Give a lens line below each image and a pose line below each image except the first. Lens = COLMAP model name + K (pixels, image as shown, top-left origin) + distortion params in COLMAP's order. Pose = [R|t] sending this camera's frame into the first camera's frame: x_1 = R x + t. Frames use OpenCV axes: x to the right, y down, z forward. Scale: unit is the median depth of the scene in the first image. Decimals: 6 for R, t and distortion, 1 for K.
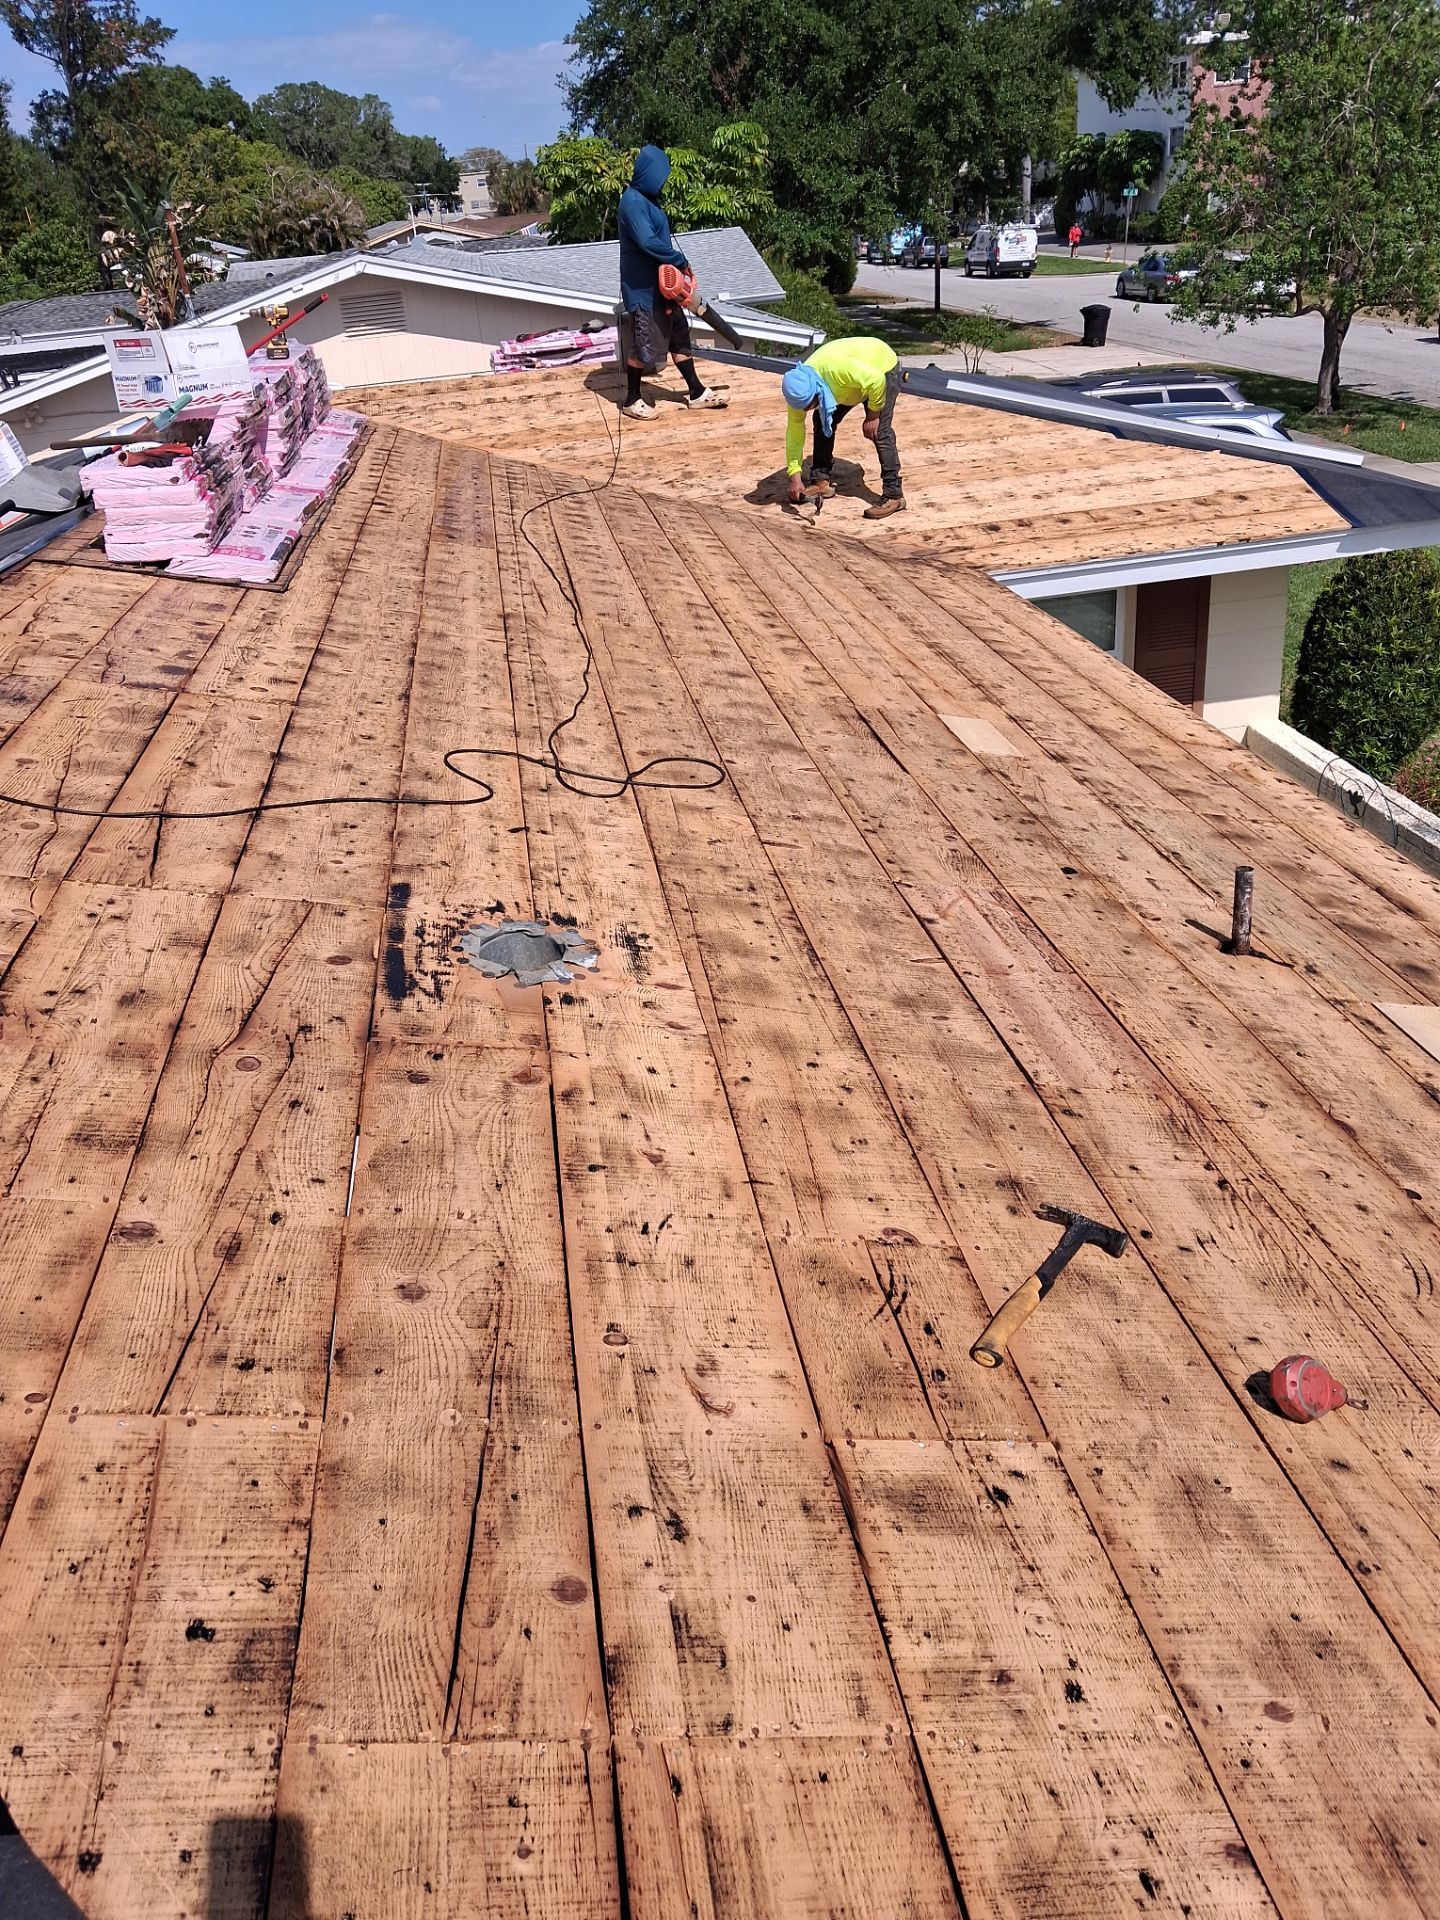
lens RADIAL K [[1469.2, 0, 720.0], [0, 1469.2, 960.0], [0, 0, 1]] dist [-0.031426, 0.045923]
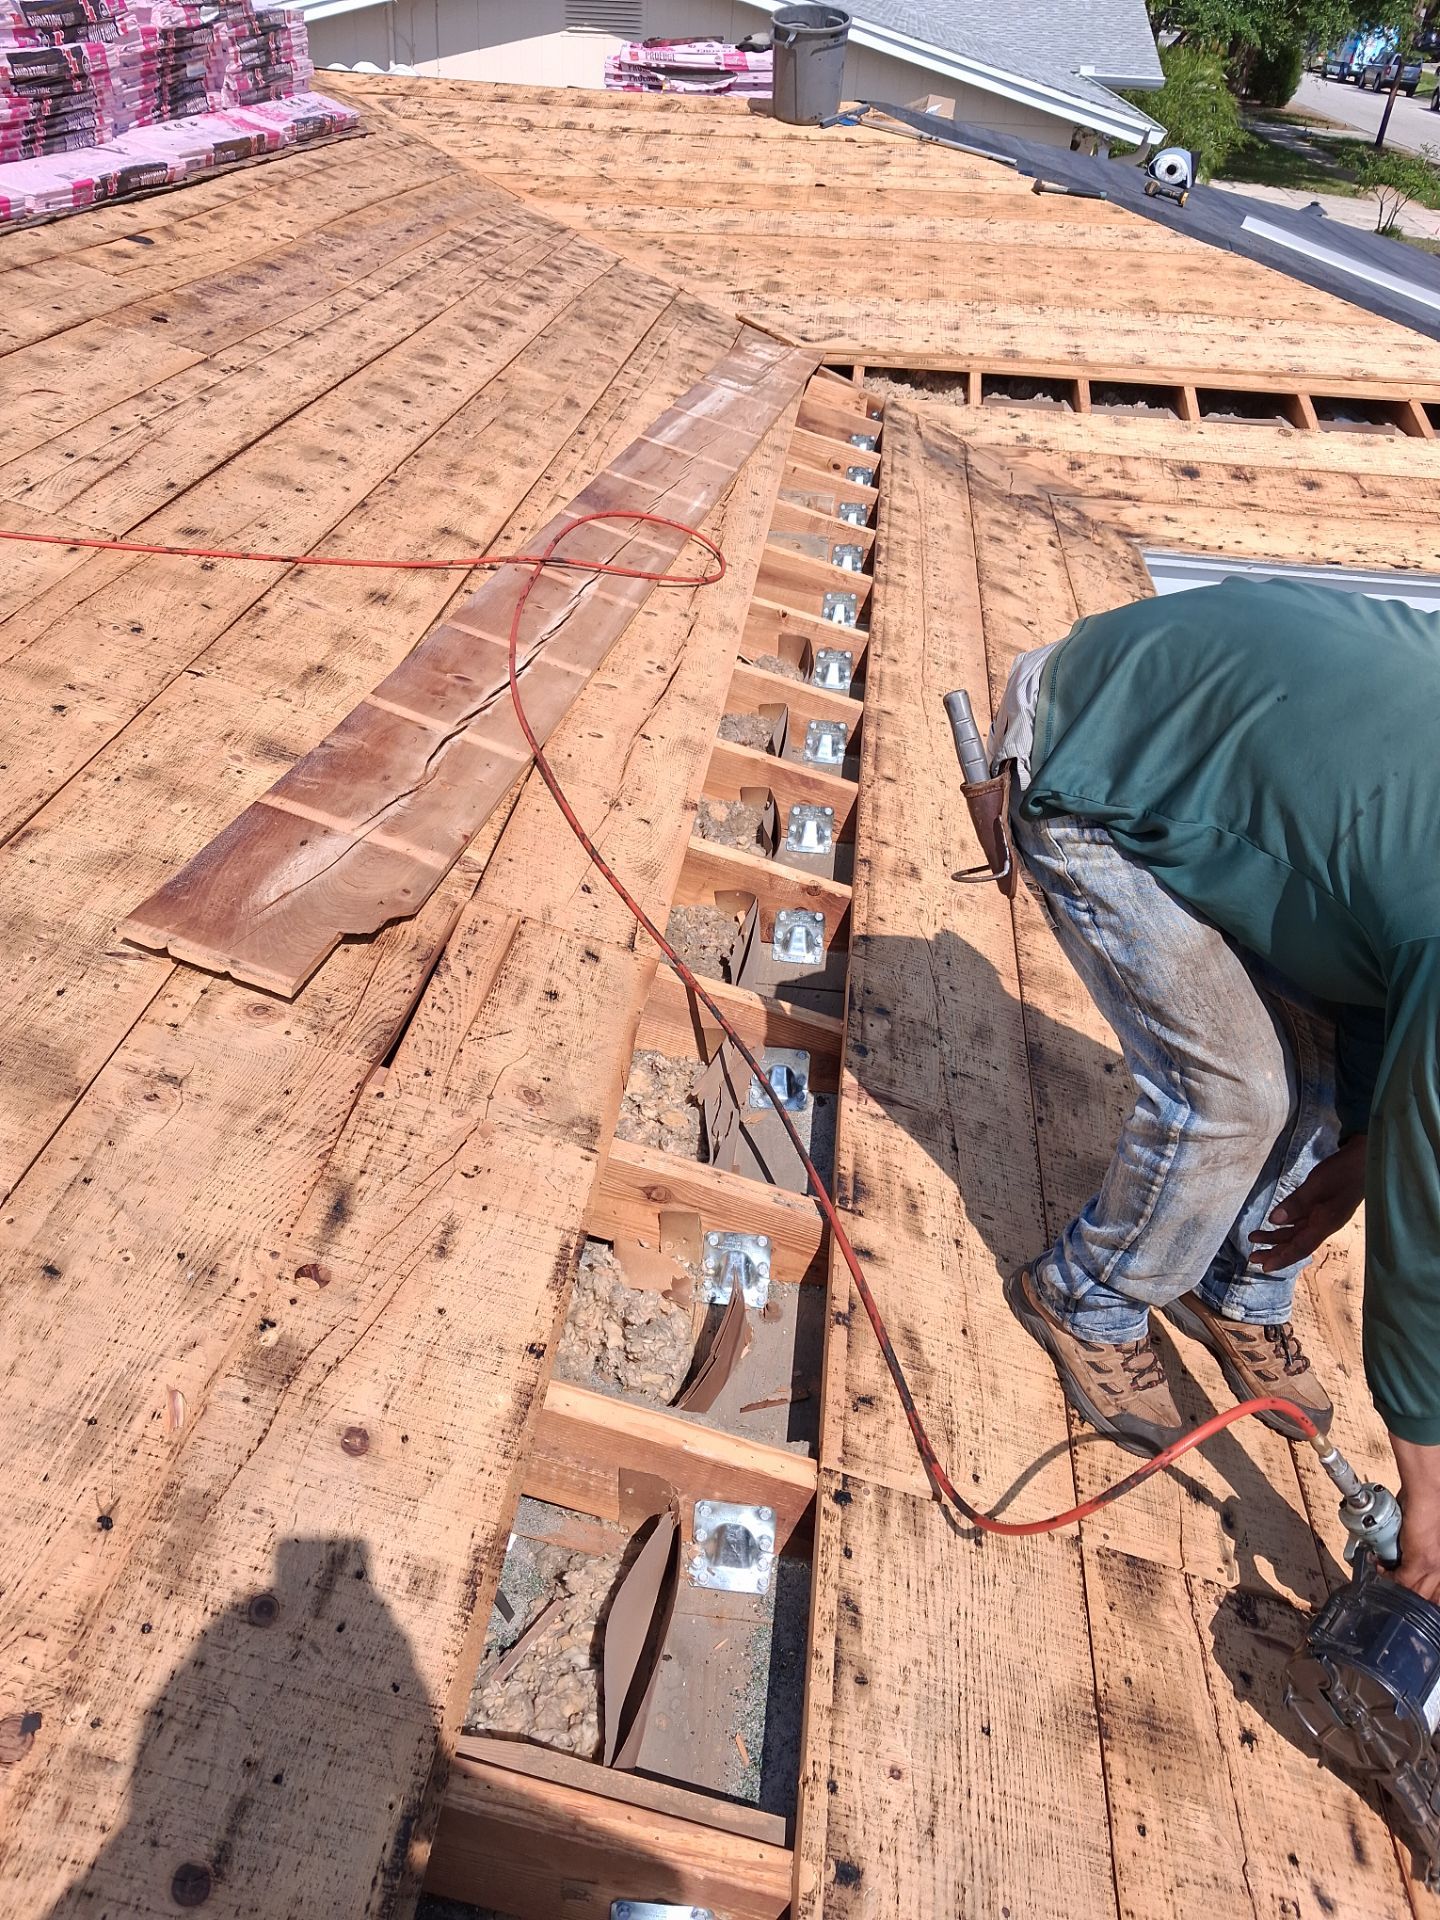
lens RADIAL K [[1469.2, 0, 720.0], [0, 1469.2, 960.0], [0, 0, 1]] dist [-0.031426, 0.045923]
pose [[0.957115, 0.253619, -0.140032, 0.106397], [-0.234009, 0.961746, 0.142421, -0.109940], [0.170796, -0.103544, 0.979851, 0.274711]]
